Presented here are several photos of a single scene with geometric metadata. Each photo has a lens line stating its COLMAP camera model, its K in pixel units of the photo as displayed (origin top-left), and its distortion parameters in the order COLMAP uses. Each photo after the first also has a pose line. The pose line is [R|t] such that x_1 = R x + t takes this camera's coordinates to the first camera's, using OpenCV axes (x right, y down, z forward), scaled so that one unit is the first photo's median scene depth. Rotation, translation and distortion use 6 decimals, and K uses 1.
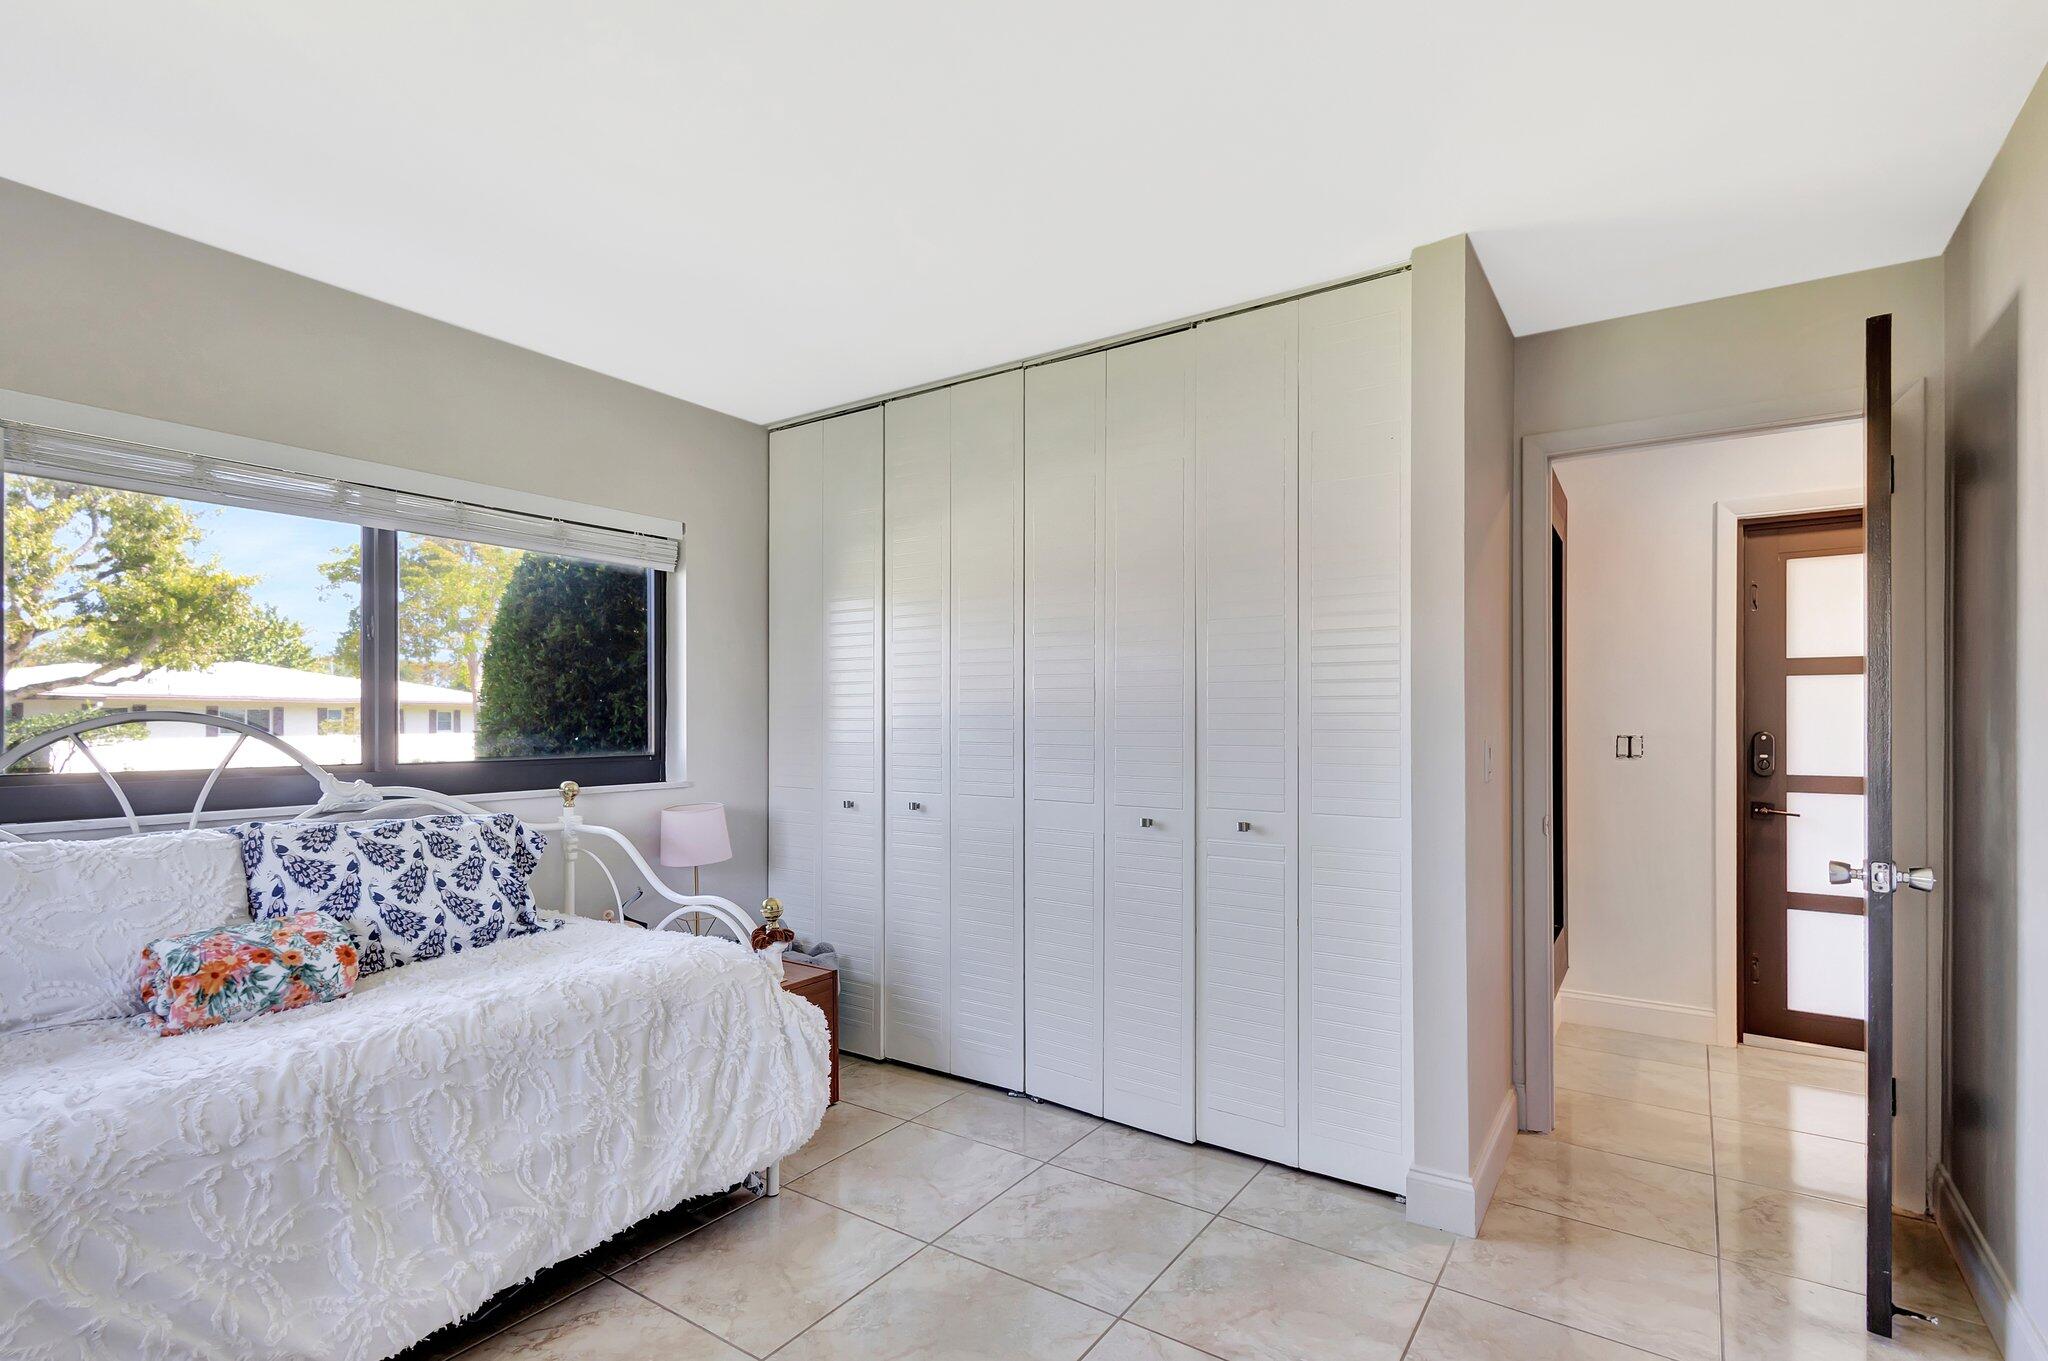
lens RADIAL K [[952.2, 0, 1032.7], [0, 952.2, 722.2], [0, 0, 1]] dist [0.017300, -0.004633]
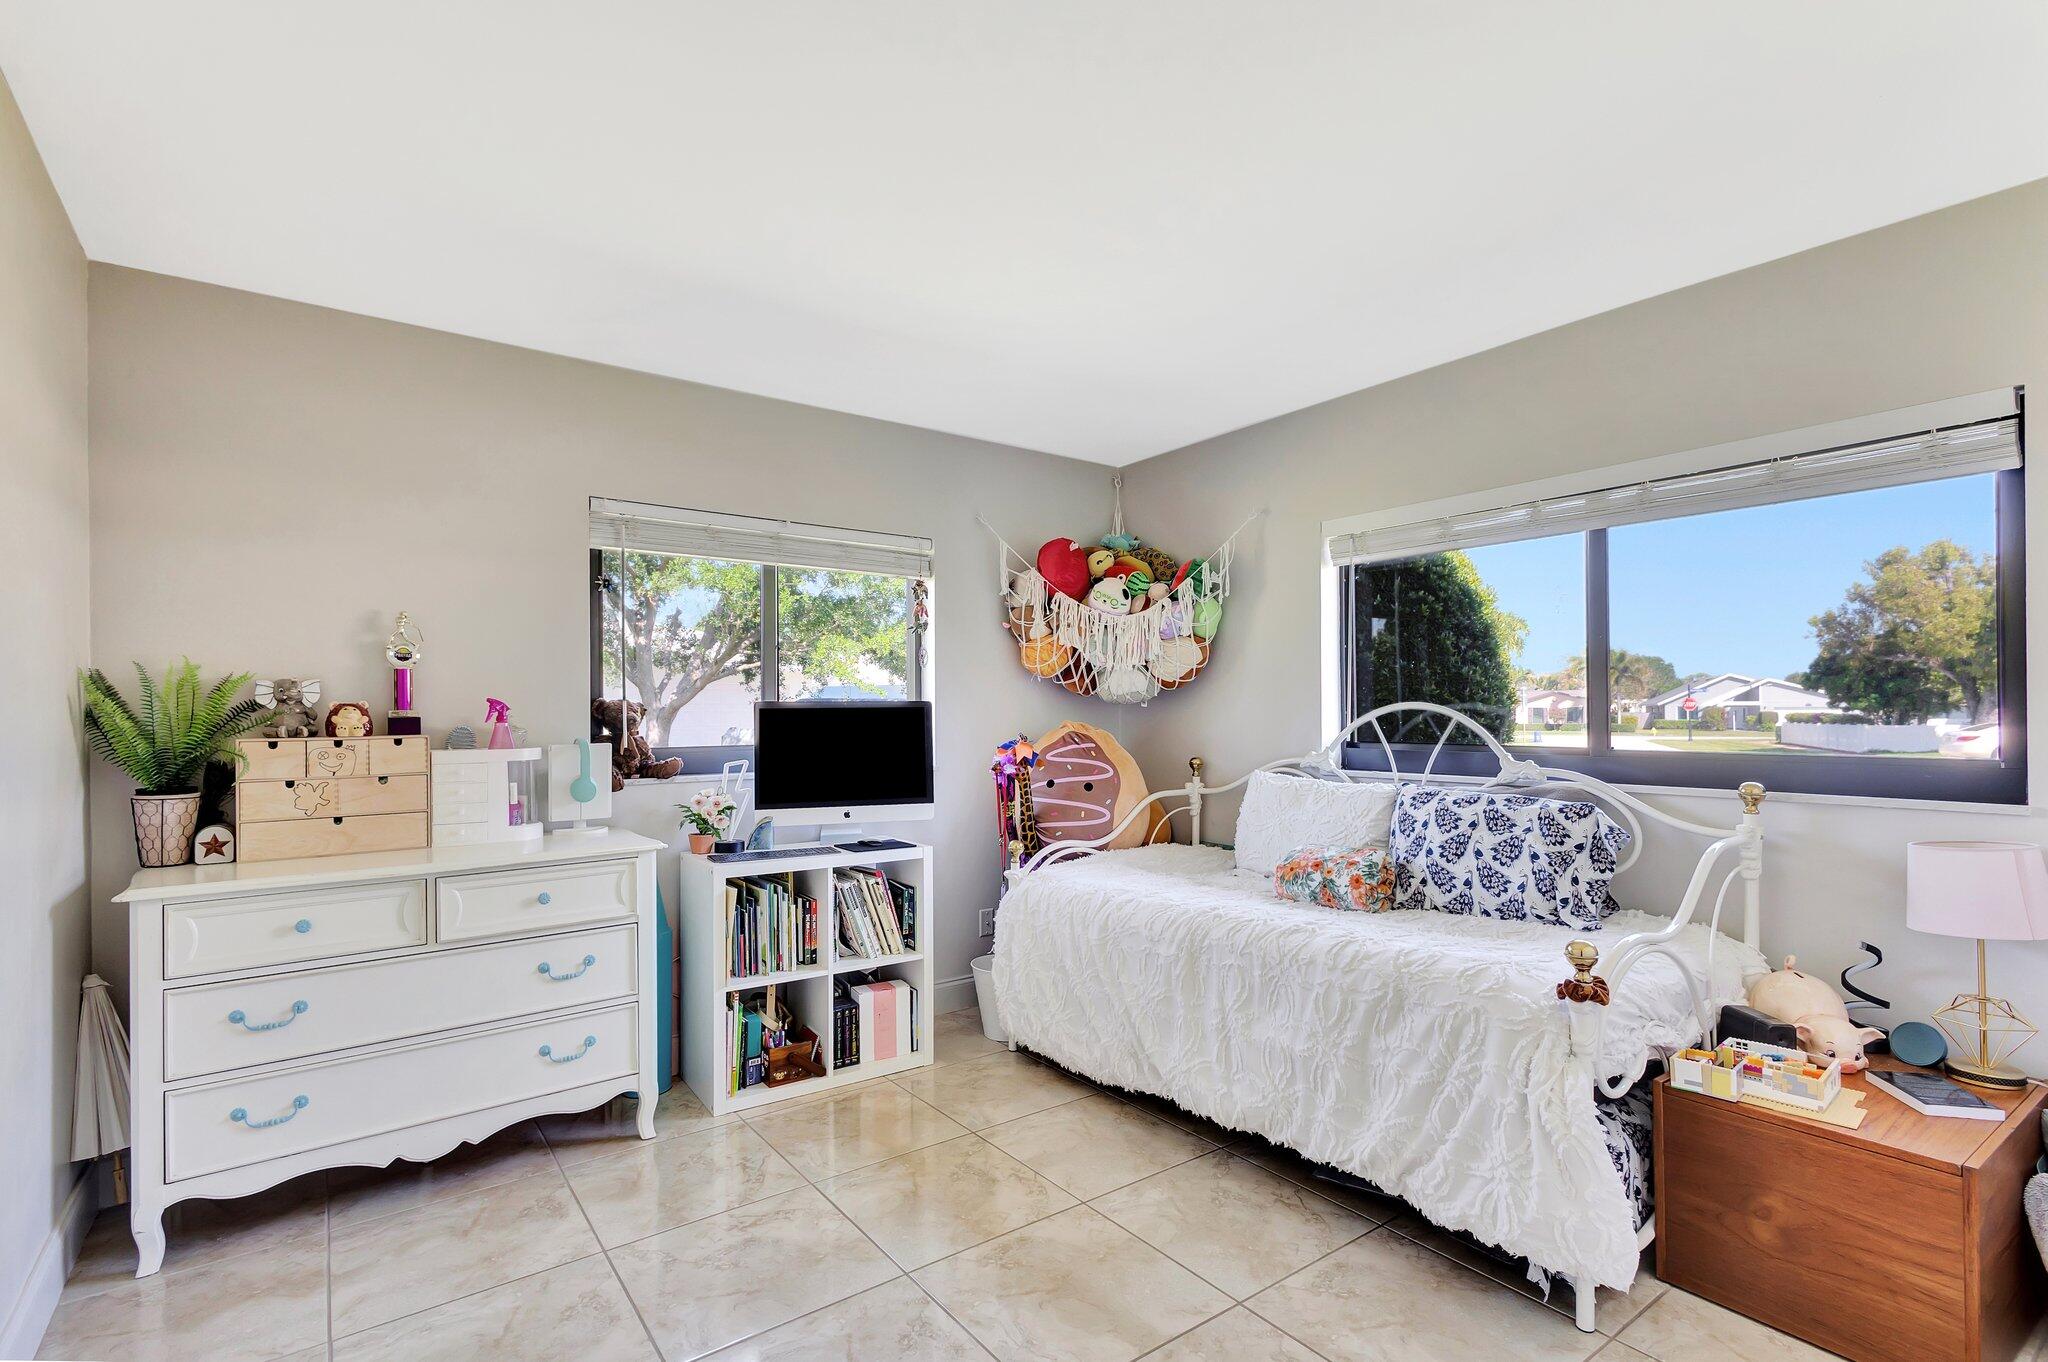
lens RADIAL K [[952.2, 0, 1014.0], [0, 952.2, 698.6], [0, 0, 1]] dist [0.017300, -0.004633]
pose [[-0.331434, -0.007856, -0.943446, 0.691722], [0.006430, 0.999923, -0.010585, -0.006464], [0.943457, -0.009575, -0.331358, 0.937698]]
